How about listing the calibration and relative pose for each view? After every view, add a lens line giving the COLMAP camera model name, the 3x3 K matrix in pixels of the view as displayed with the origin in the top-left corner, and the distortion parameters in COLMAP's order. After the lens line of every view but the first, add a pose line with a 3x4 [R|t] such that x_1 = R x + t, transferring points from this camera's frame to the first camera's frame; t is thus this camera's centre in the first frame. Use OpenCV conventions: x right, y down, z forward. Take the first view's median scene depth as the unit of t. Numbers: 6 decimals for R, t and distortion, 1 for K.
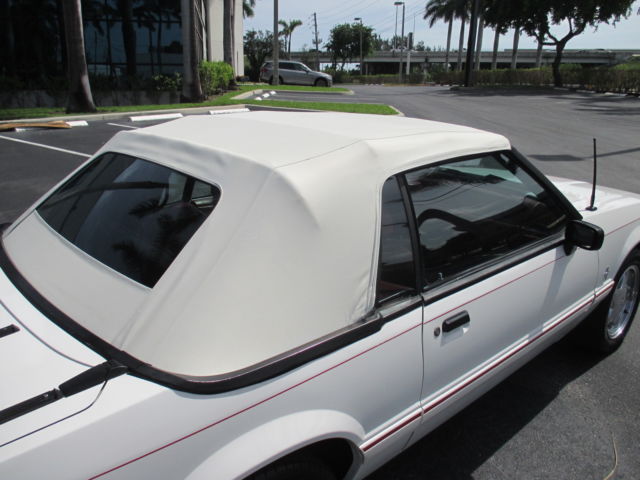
lens RADIAL K [[522.4, 0, 320.0], [0, 522.4, 240.0], [0, 0, 1]] dist [-0.037118, -0.001359]
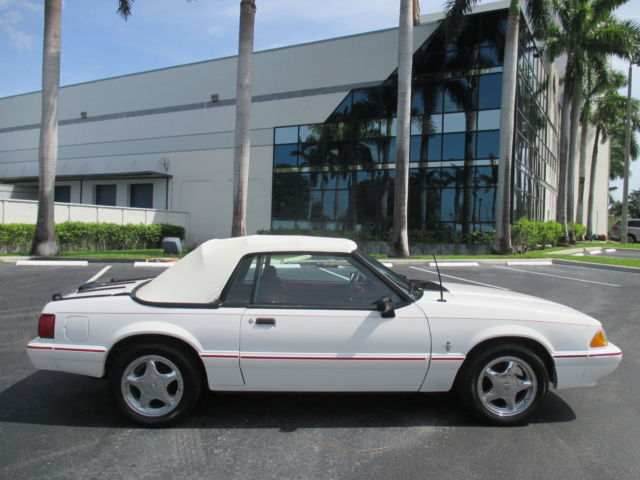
lens RADIAL K [[522.4, 0, 320.0], [0, 522.4, 240.0], [0, 0, 1]] dist [-0.037118, -0.001359]
pose [[0.773098, 0.010172, -0.634205, 0.157109], [-0.194725, 0.955394, -0.222047, 0.023222], [0.603656, 0.295160, 0.740594, -0.053078]]
